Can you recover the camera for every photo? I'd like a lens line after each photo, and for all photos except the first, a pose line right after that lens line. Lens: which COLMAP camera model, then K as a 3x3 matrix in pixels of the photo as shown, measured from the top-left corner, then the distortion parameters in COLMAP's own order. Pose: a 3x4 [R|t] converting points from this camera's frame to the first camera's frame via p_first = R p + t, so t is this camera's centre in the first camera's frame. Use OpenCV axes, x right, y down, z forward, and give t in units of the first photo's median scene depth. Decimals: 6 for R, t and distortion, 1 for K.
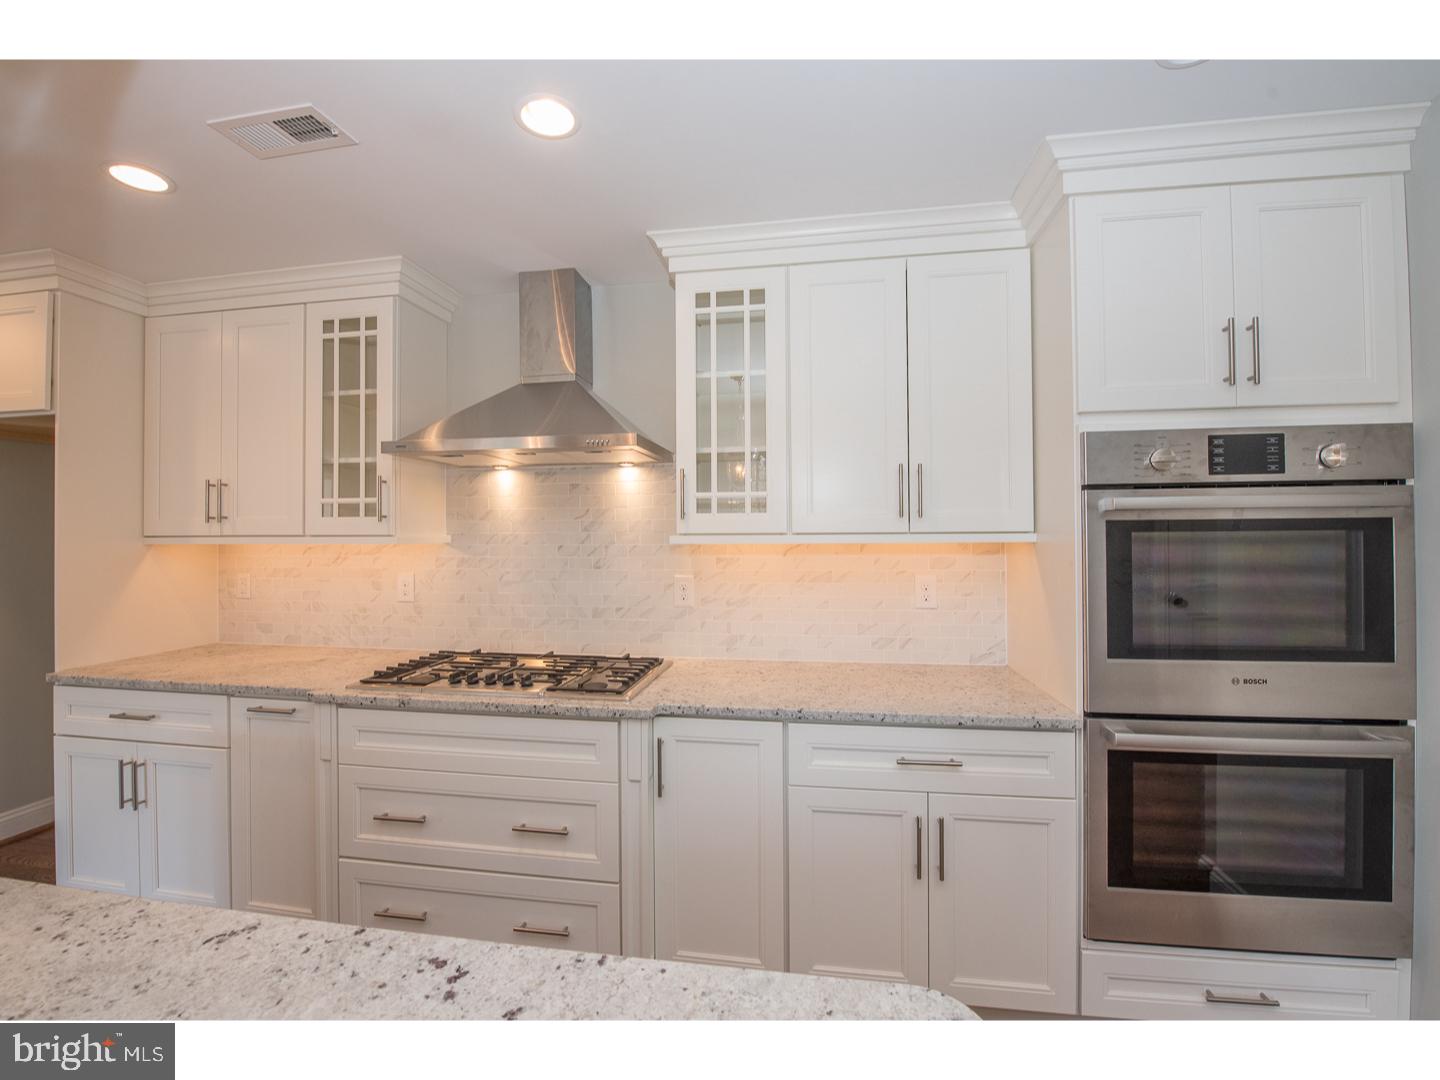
lens RADIAL K [[597.4, 0, 715.8], [0, 597.4, 531.1], [0, 0, 1]] dist [-0.023299, -0.000059]
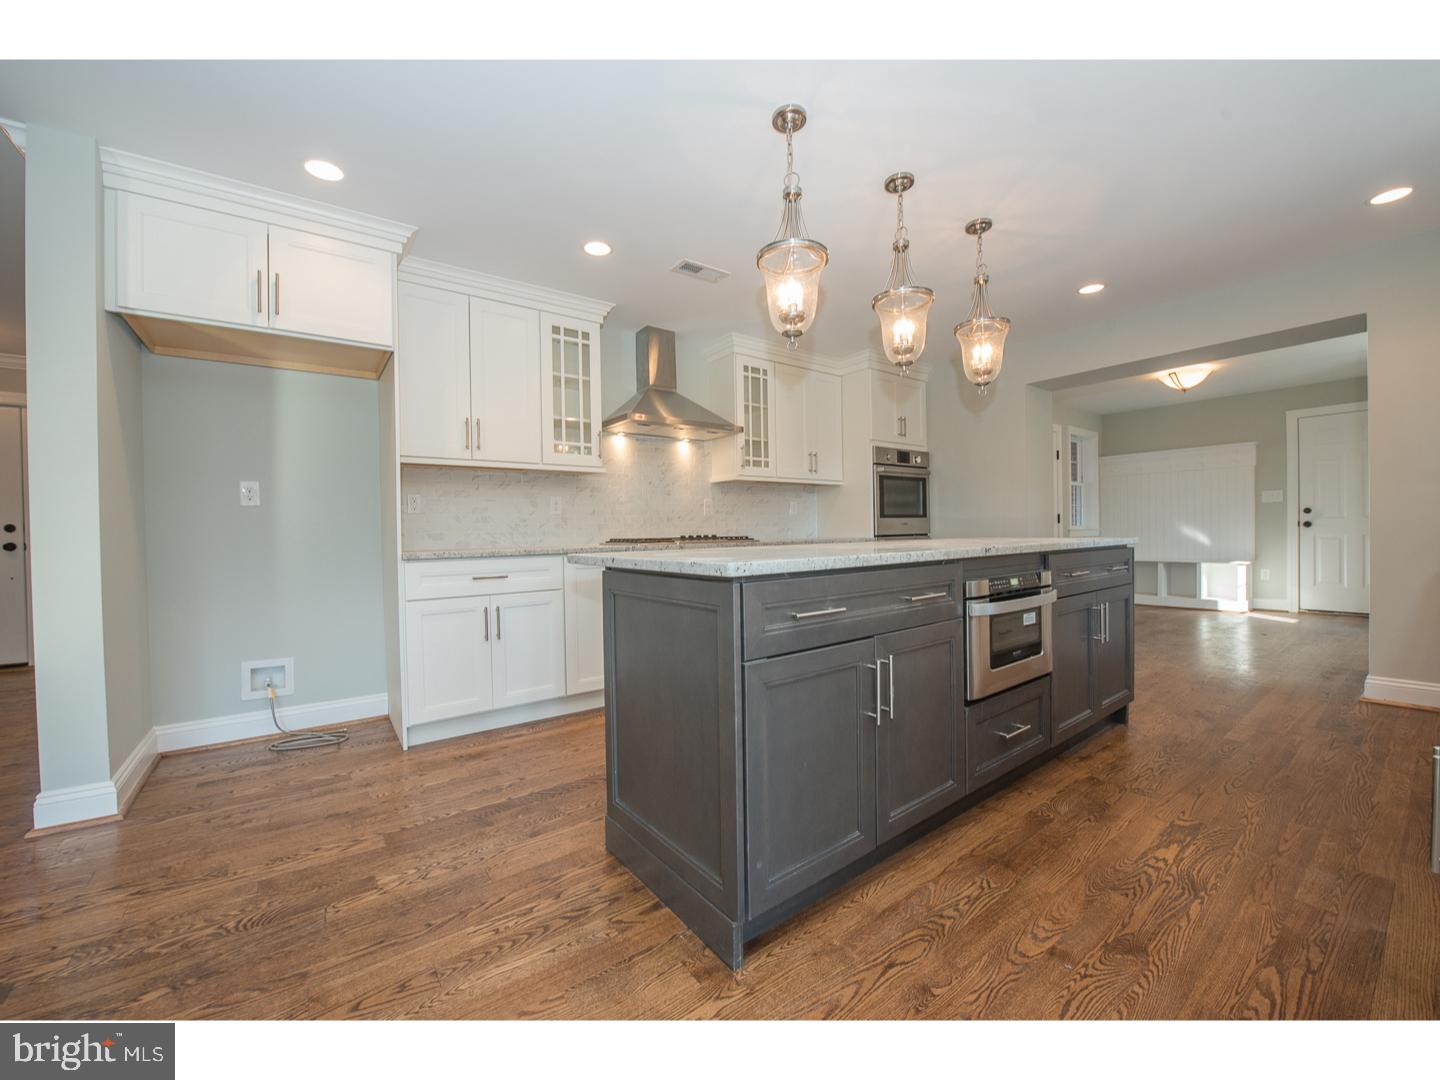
lens RADIAL K [[572.8, 0, 715.3], [0, 572.8, 536.2], [0, 0, 1]] dist [-0.013731, 0.000036]
pose [[0.701816, -0.013621, 0.712228, -1.606244], [0.008661, 0.999906, 0.010589, 0.203782], [-0.712305, -0.001263, 0.701869, -0.394882]]
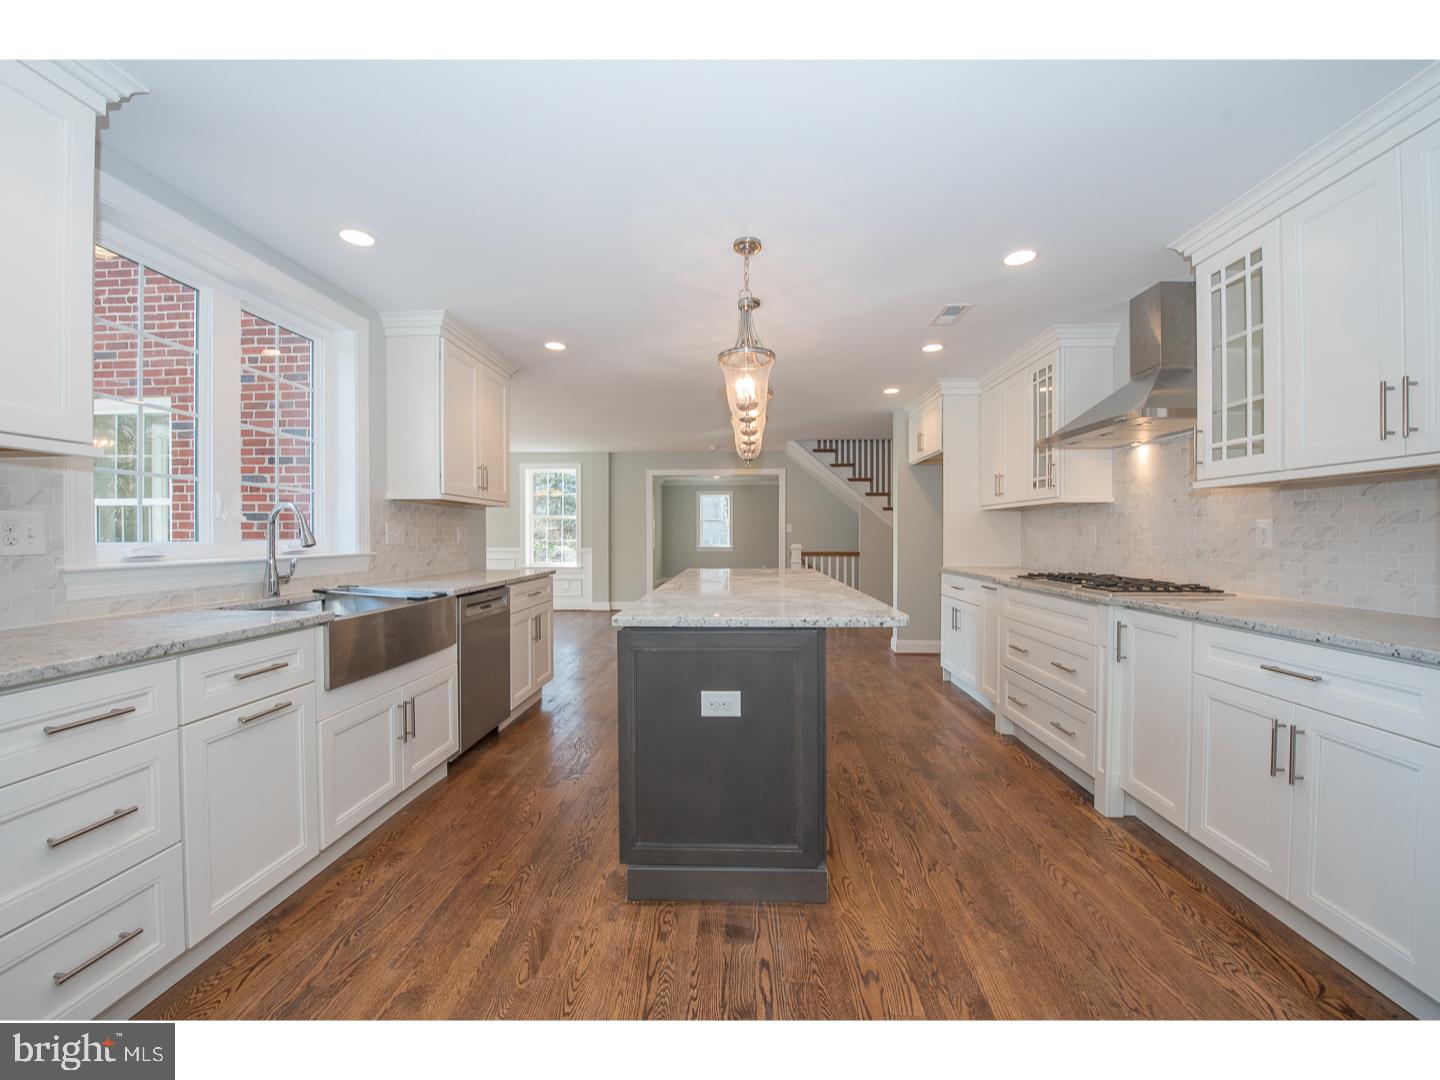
lens RADIAL K [[563.5, 0, 723.5], [0, 563.5, 536.7], [0, 0, 1]] dist [-0.021915, -0.000199]
pose [[0.112718, 0.010739, -0.993569, 0.951885], [0.004084, 0.999928, 0.011271, 0.103807], [0.993619, -0.005329, 0.112666, -0.087700]]
